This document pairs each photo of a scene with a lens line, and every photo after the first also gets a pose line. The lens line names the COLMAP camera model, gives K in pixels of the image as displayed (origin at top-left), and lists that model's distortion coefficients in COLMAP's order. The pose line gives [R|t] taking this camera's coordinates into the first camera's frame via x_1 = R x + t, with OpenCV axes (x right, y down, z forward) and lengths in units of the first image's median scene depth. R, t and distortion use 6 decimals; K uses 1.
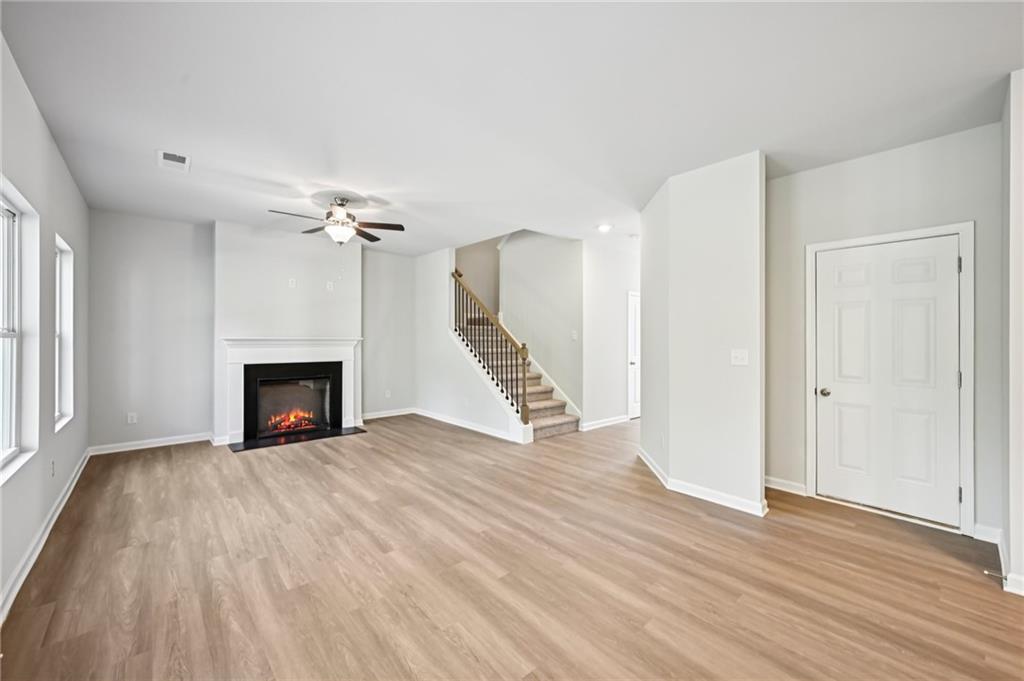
lens RADIAL K [[403.9, 0, 511.1], [0, 403.9, 340.9], [0, 0, 1]] dist [0.000875, 0.000620]
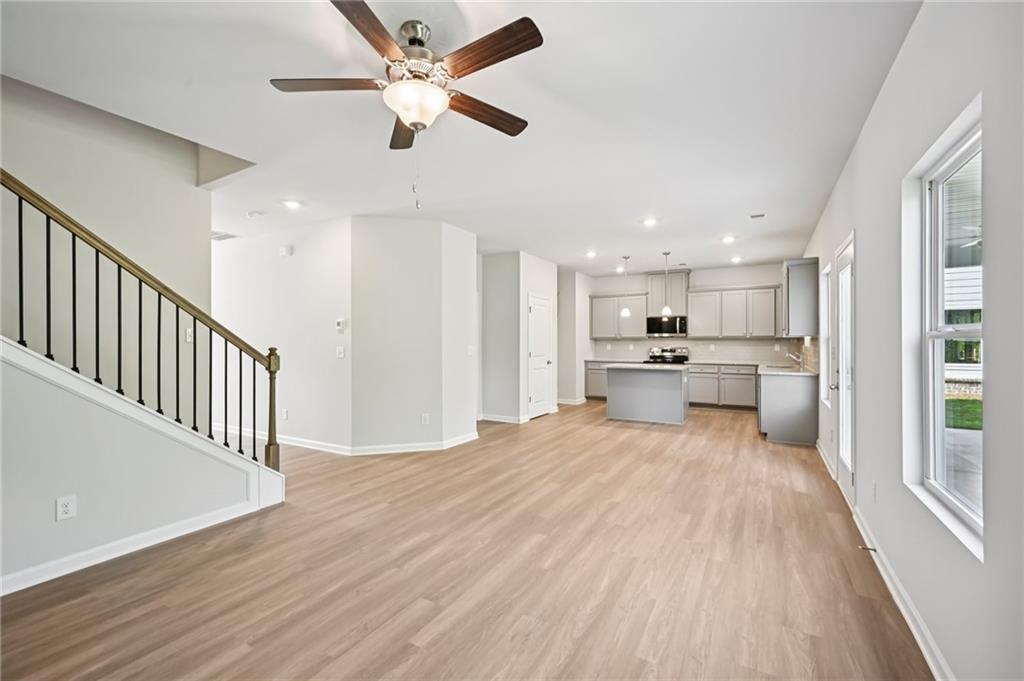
lens RADIAL K [[421.6, 0, 519.0], [0, 421.6, 340.6], [0, 0, 1]] dist [-0.000753, 0.000212]
pose [[-0.314592, -0.001023, 0.949226, -1.026946], [0.006175, 0.999976, 0.003124, -0.006911], [-0.949207, 0.006844, -0.314578, 1.180290]]
